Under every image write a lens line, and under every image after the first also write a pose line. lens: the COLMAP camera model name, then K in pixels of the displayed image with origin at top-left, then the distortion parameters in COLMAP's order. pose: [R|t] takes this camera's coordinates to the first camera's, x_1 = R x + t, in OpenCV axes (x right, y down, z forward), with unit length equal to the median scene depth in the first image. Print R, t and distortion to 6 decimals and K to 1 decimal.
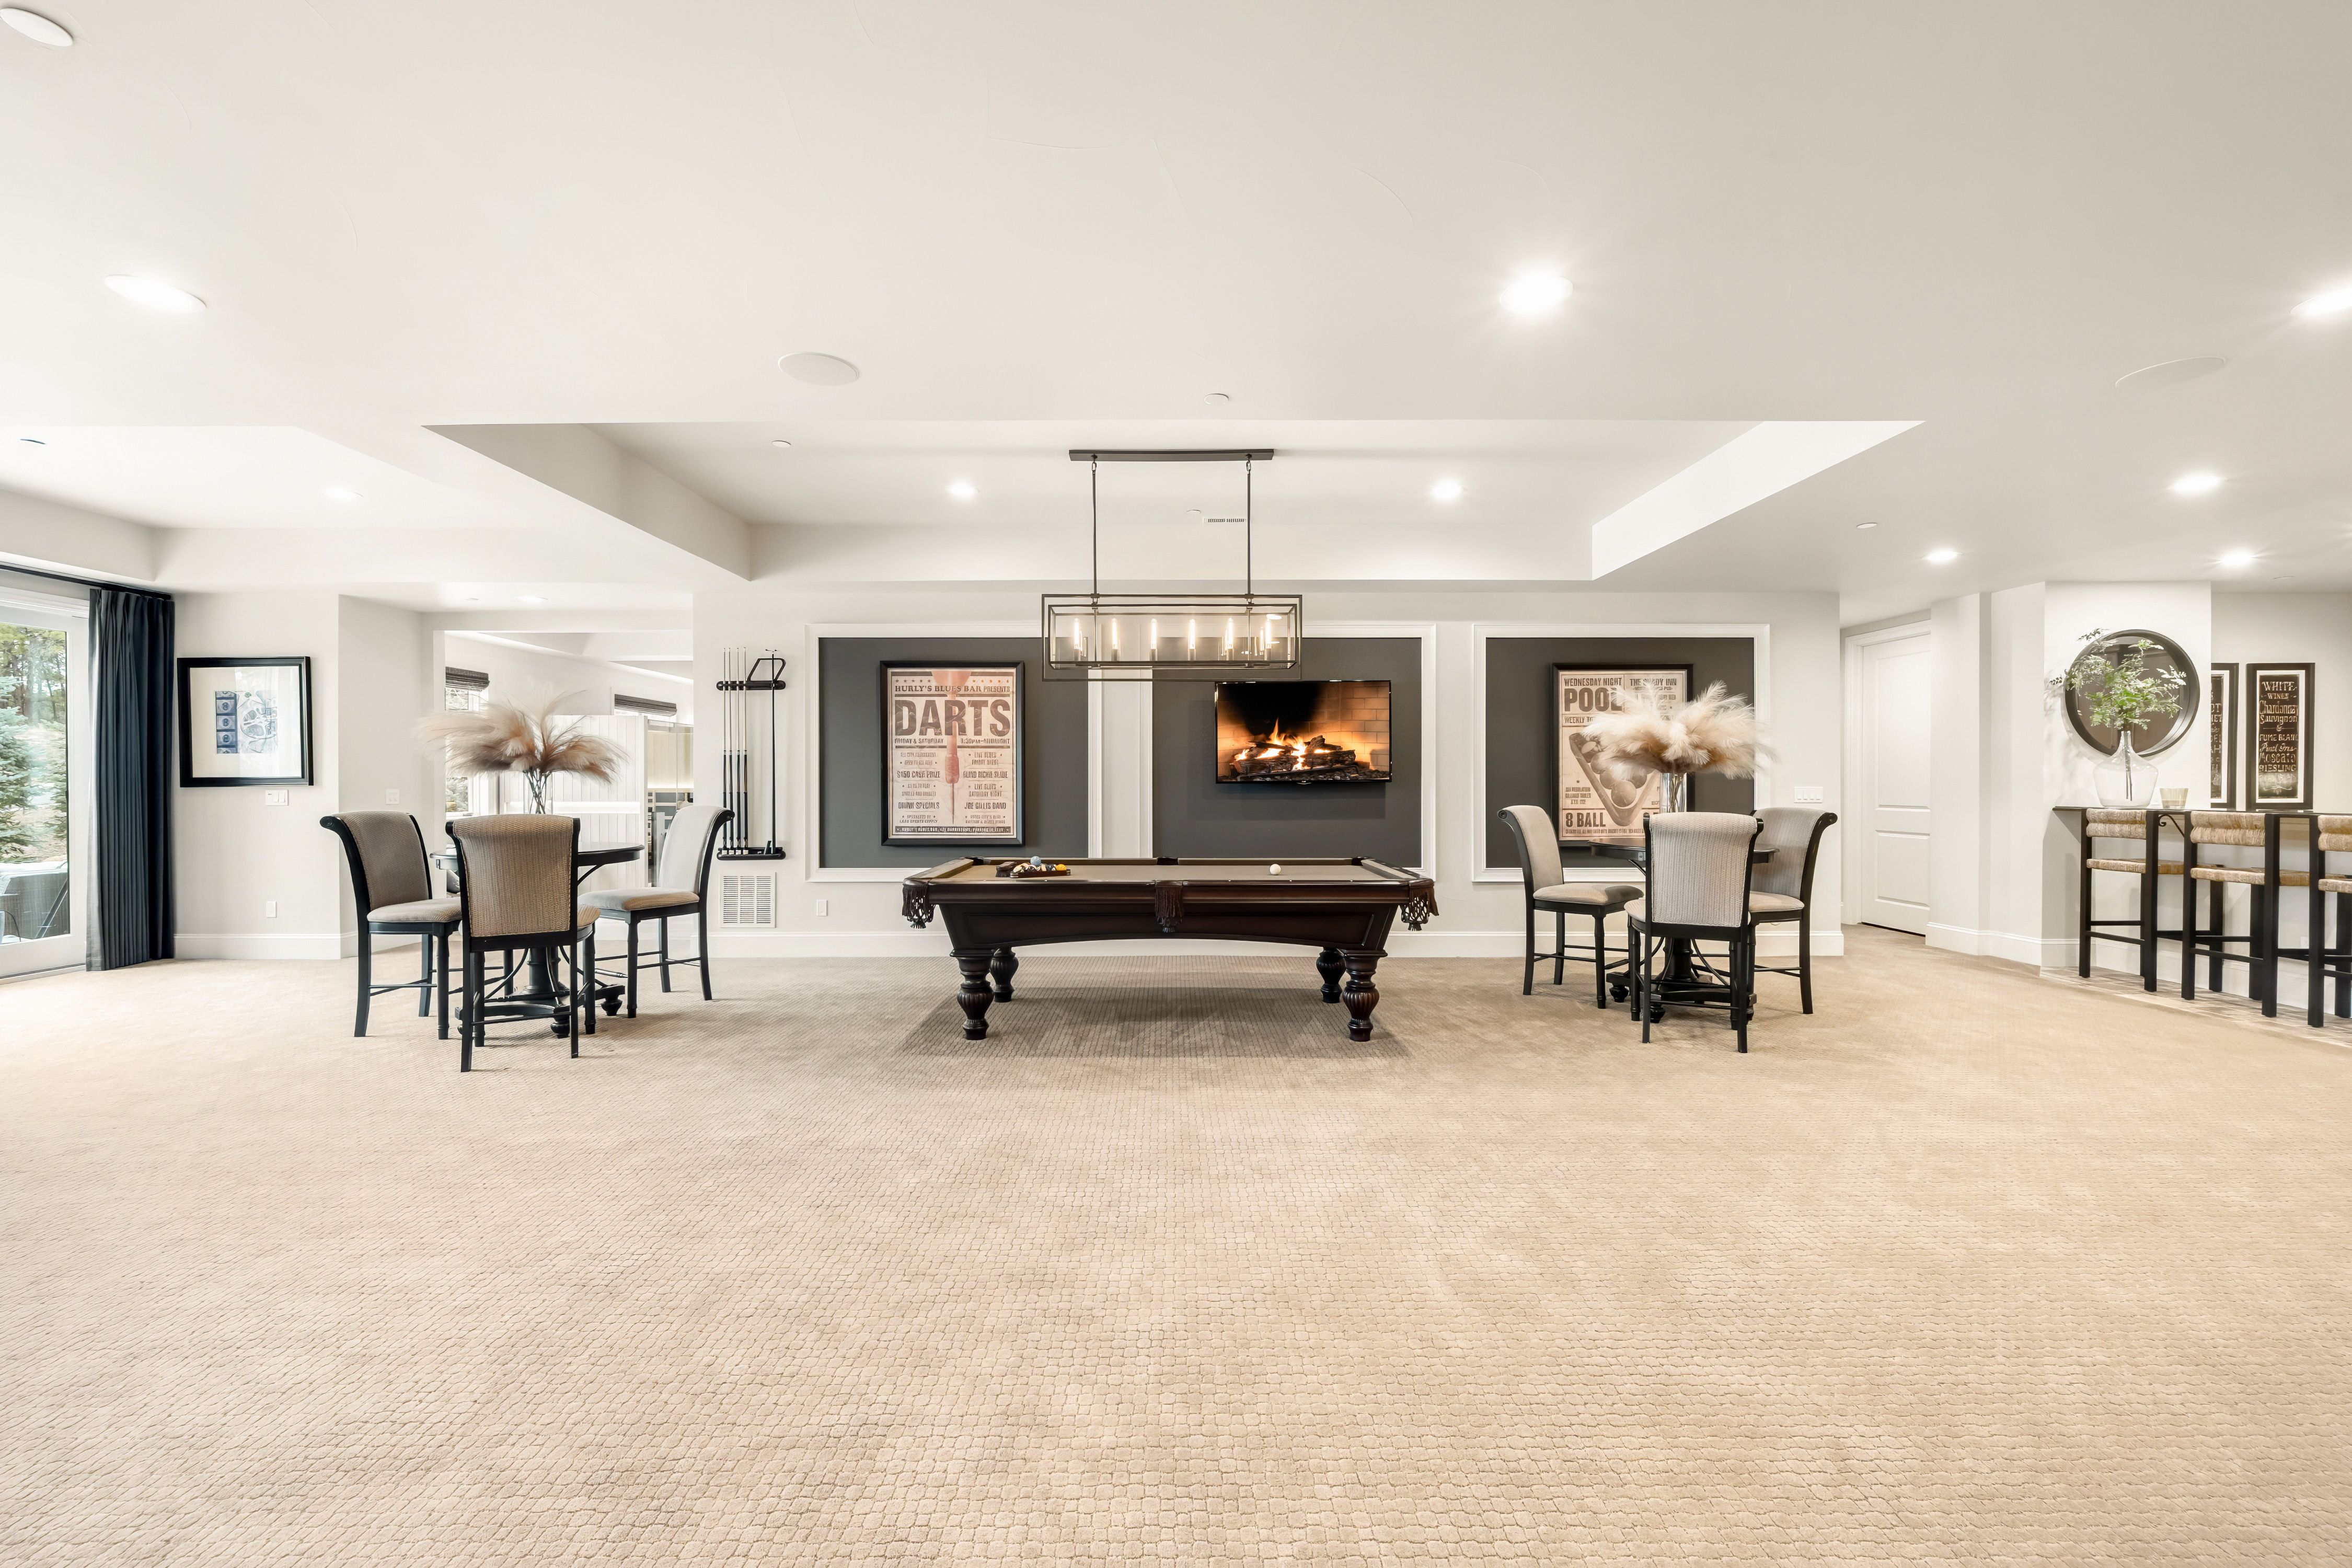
lens RADIAL K [[939.6, 0, 1169.8], [0, 939.6, 784.9], [0, 0, 1]] dist [0.000742, 0.000227]
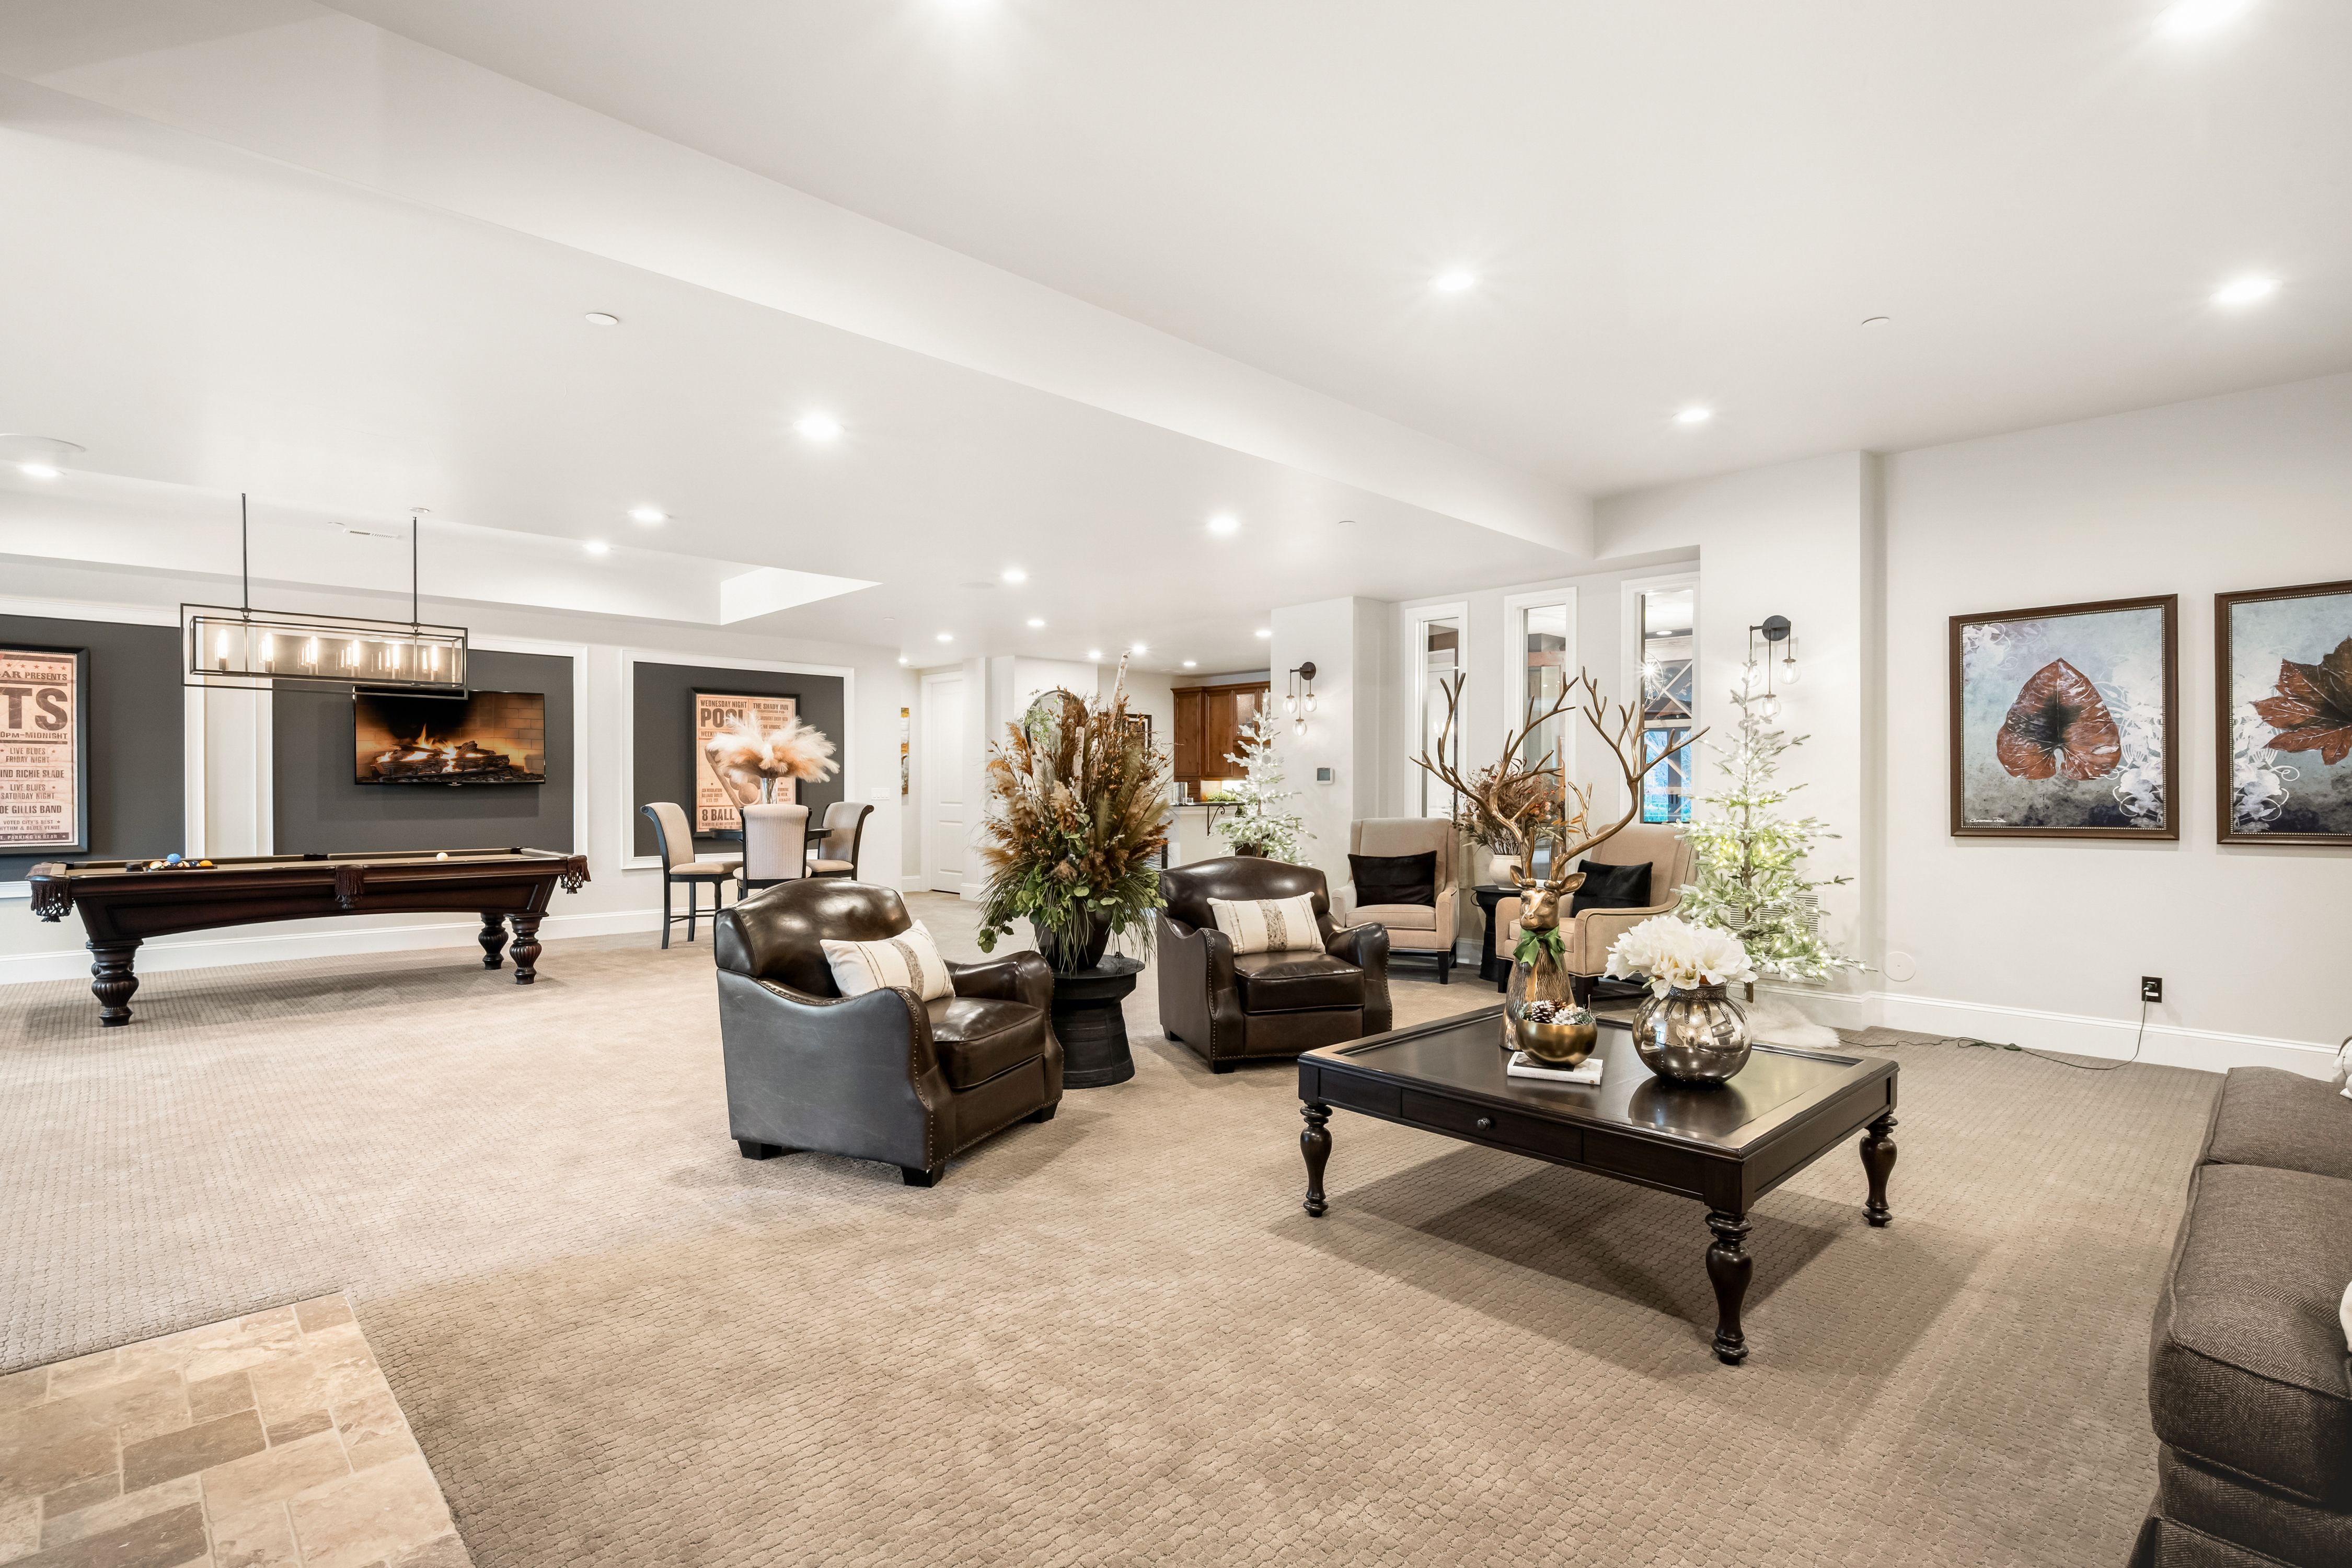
lens RADIAL K [[1133.1, 0, 1173.9], [0, 1133.1, 796.3], [0, 0, 1]] dist [0.001334, 0.000743]
pose [[0.727845, -0.003993, 0.685730, -0.153935], [-0.001445, 0.999972, 0.007357, 0.000959], [-0.685740, -0.006345, 0.727819, -0.529969]]
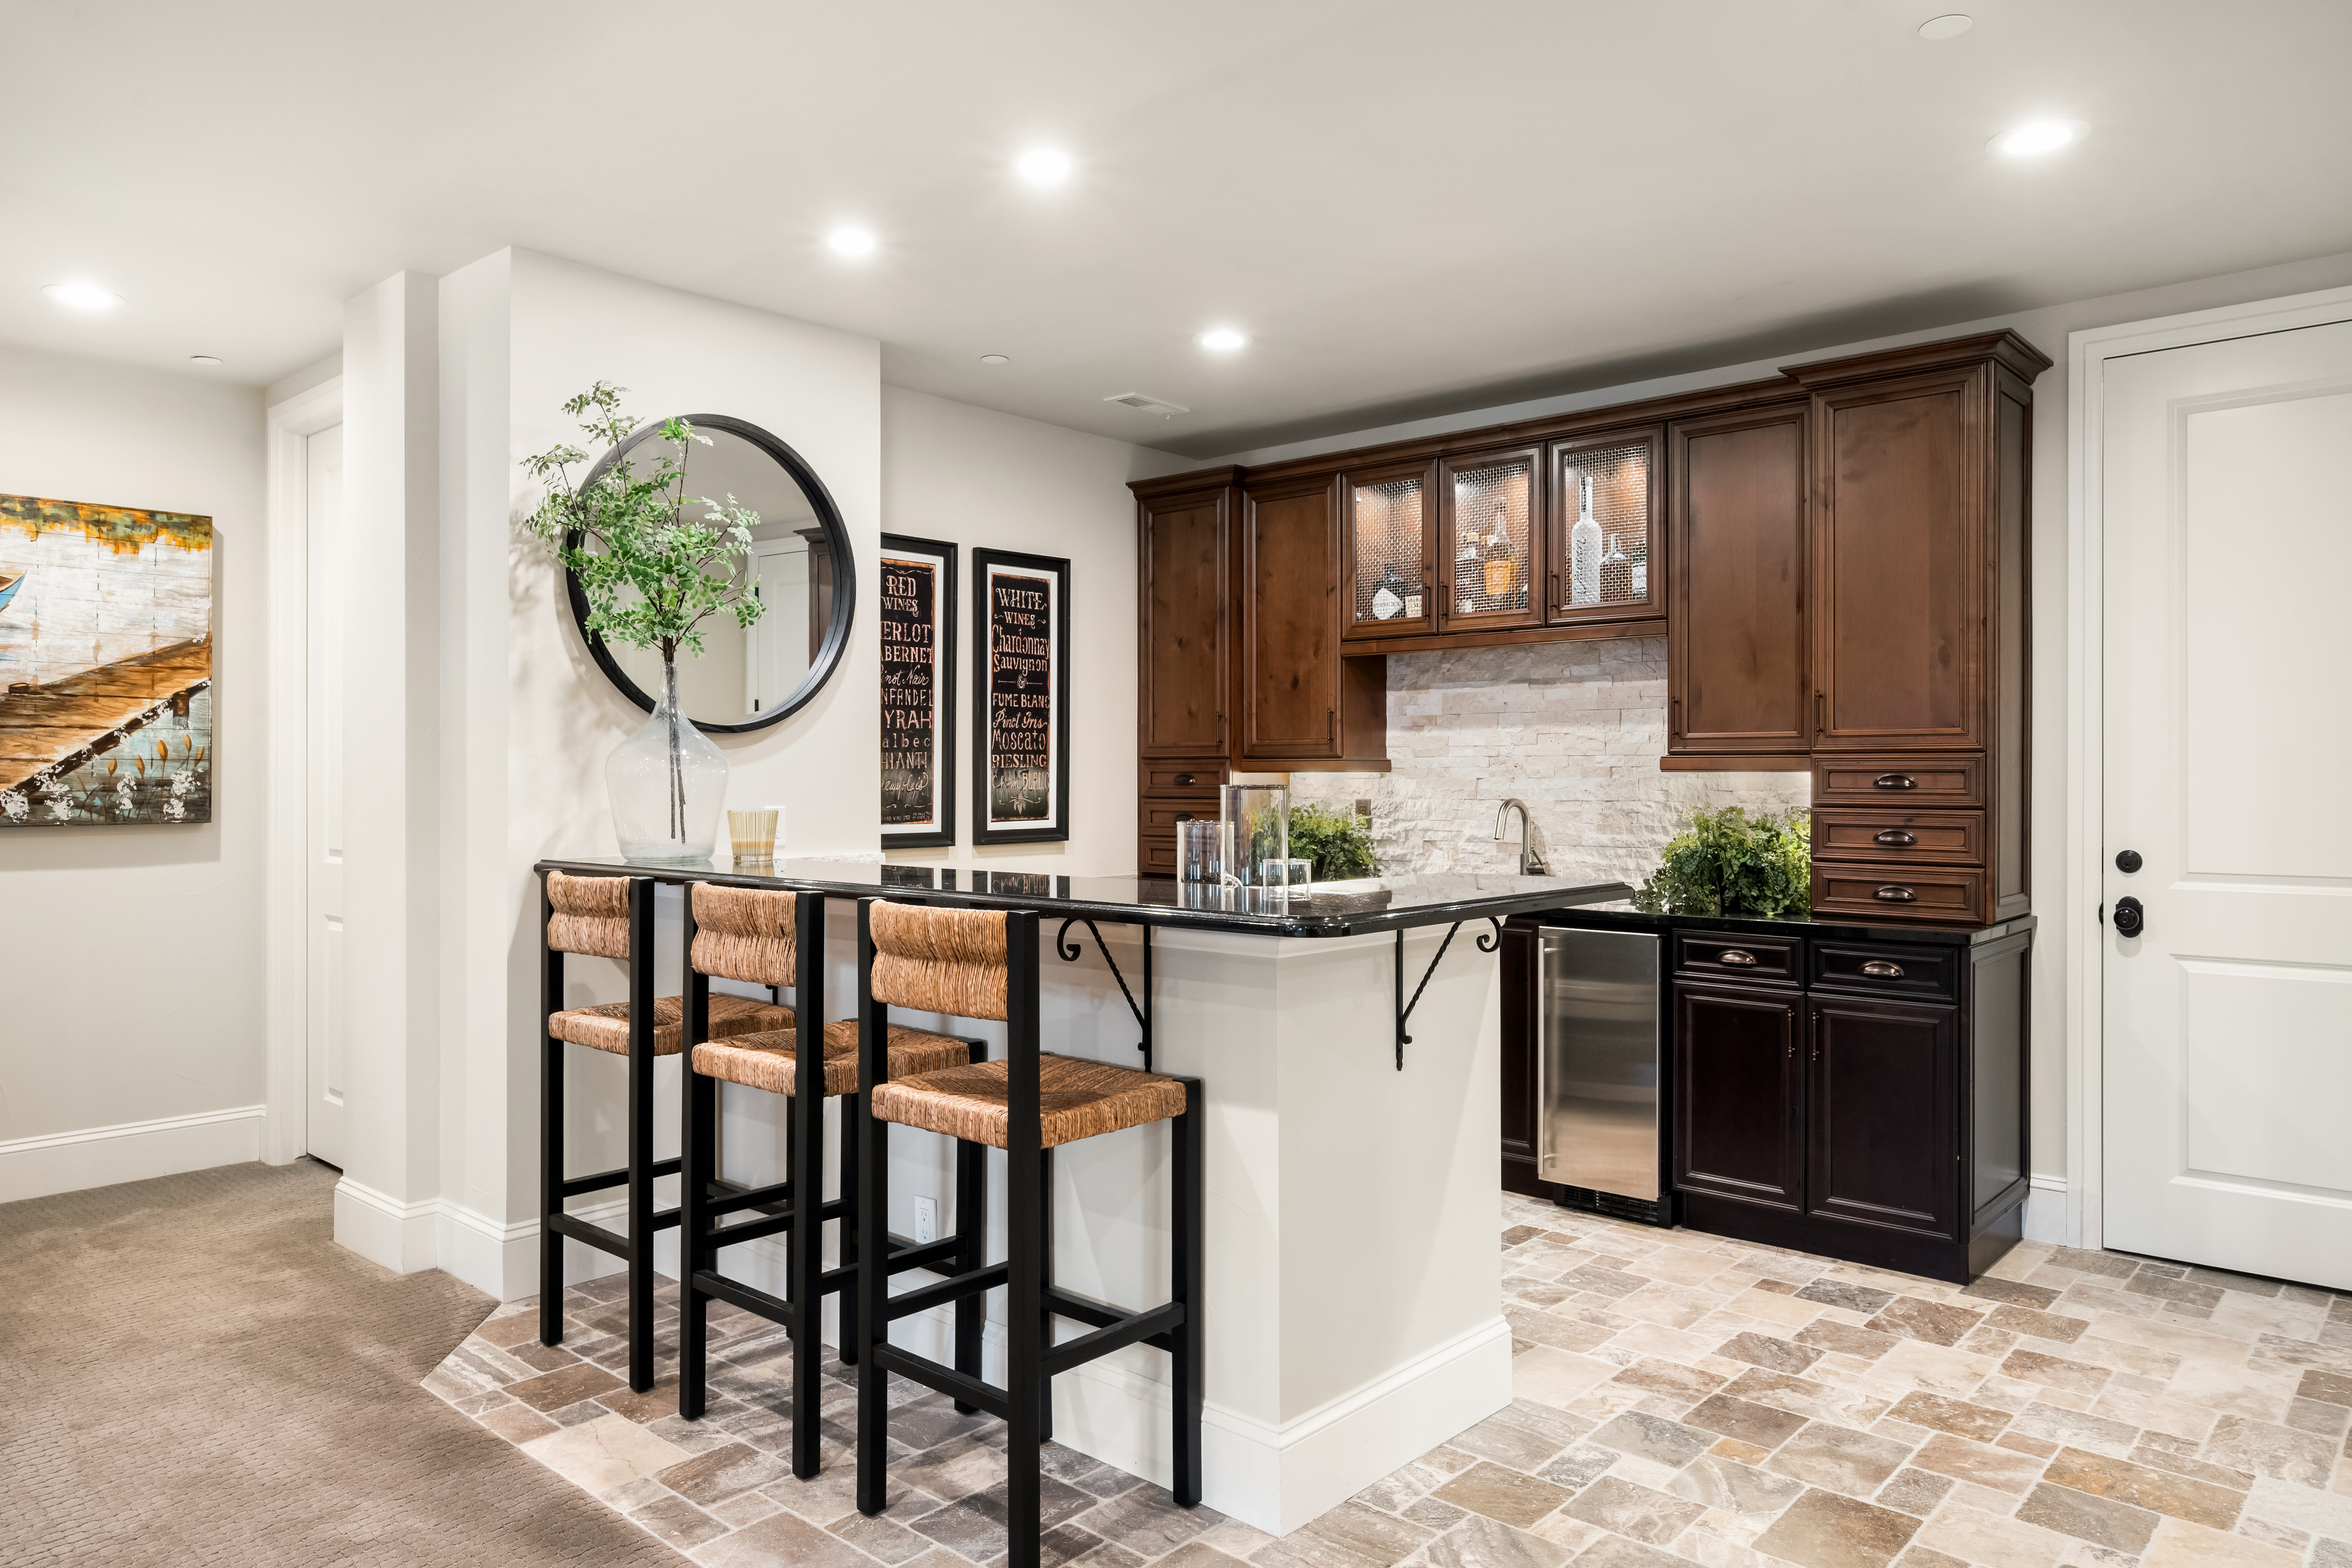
lens RADIAL K [[1521.0, 0, 1178.2], [0, 1521.0, 784.2], [0, 0, 1]] dist [0.001319, 0.000097]
pose [[0.672573, -0.002284, 0.740027, 0.661254], [-0.002511, 0.999982, 0.005368, -0.010390], [-0.740026, -0.005468, 0.672556, 0.405526]]
